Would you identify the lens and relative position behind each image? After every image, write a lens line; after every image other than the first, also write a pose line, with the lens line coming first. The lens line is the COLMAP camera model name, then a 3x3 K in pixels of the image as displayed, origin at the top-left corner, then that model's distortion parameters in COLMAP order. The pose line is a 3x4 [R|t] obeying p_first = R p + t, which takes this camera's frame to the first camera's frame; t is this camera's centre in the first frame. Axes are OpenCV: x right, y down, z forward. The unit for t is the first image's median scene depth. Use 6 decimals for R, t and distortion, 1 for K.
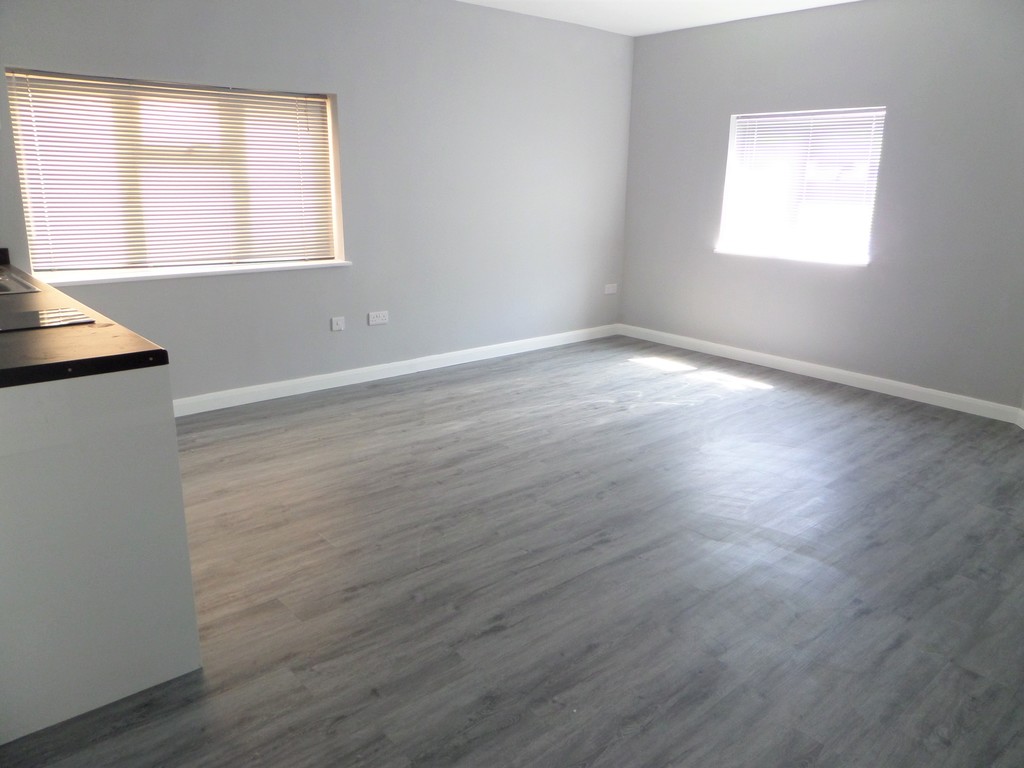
lens RADIAL K [[735.8, 0, 512.0], [0, 735.8, 384.0], [0, 0, 1]] dist [-0.036253, 0.003184]
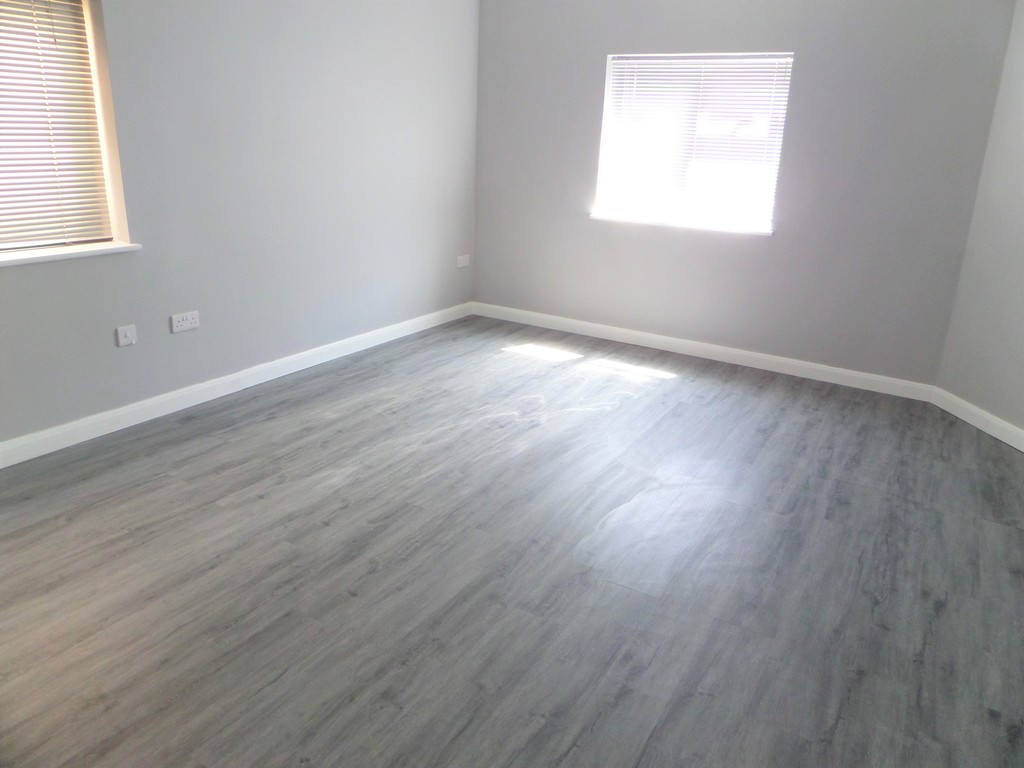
lens RADIAL K [[735.8, 0, 512.0], [0, 735.8, 384.0], [0, 0, 1]] dist [-0.036253, 0.003184]
pose [[0.950612, -0.077865, 0.300455, -0.111089], [0.058272, 0.995581, 0.073643, -0.071478], [-0.304862, -0.052497, 0.950949, 0.260563]]
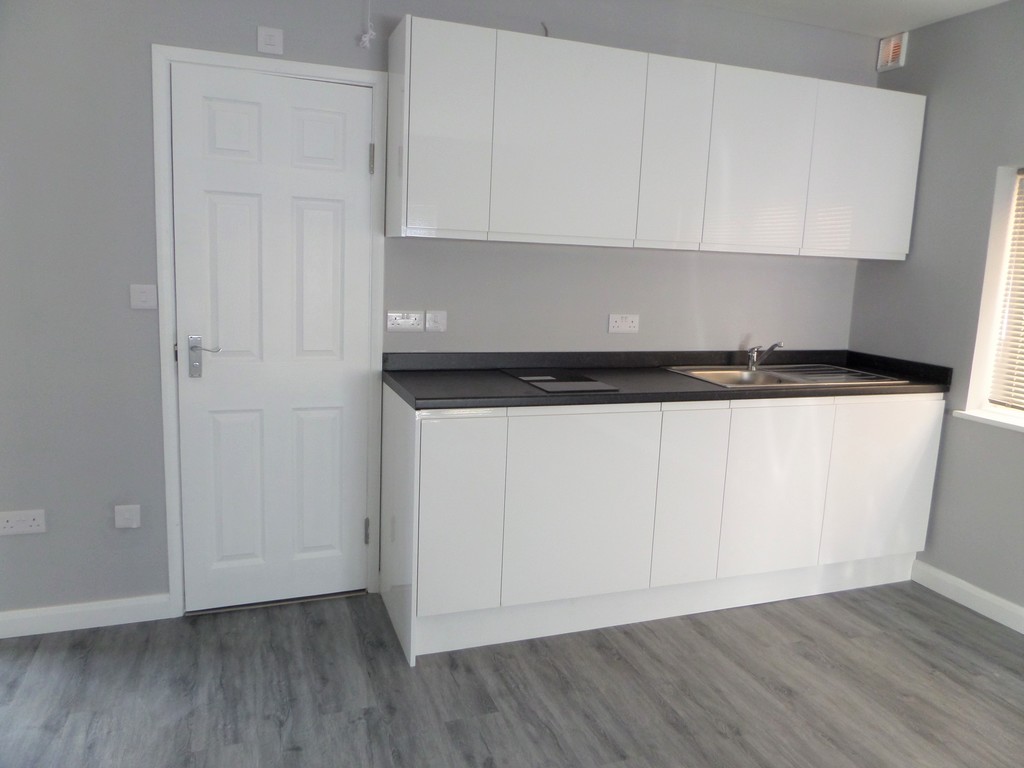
lens RADIAL K [[735.8, 0, 512.0], [0, 735.8, 384.0], [0, 0, 1]] dist [-0.036253, 0.003184]
pose [[-0.362147, 0.123031, -0.923966, 0.265435], [-0.297513, 0.924146, 0.239665, -0.176747], [0.883366, 0.361686, -0.298074, 0.629499]]
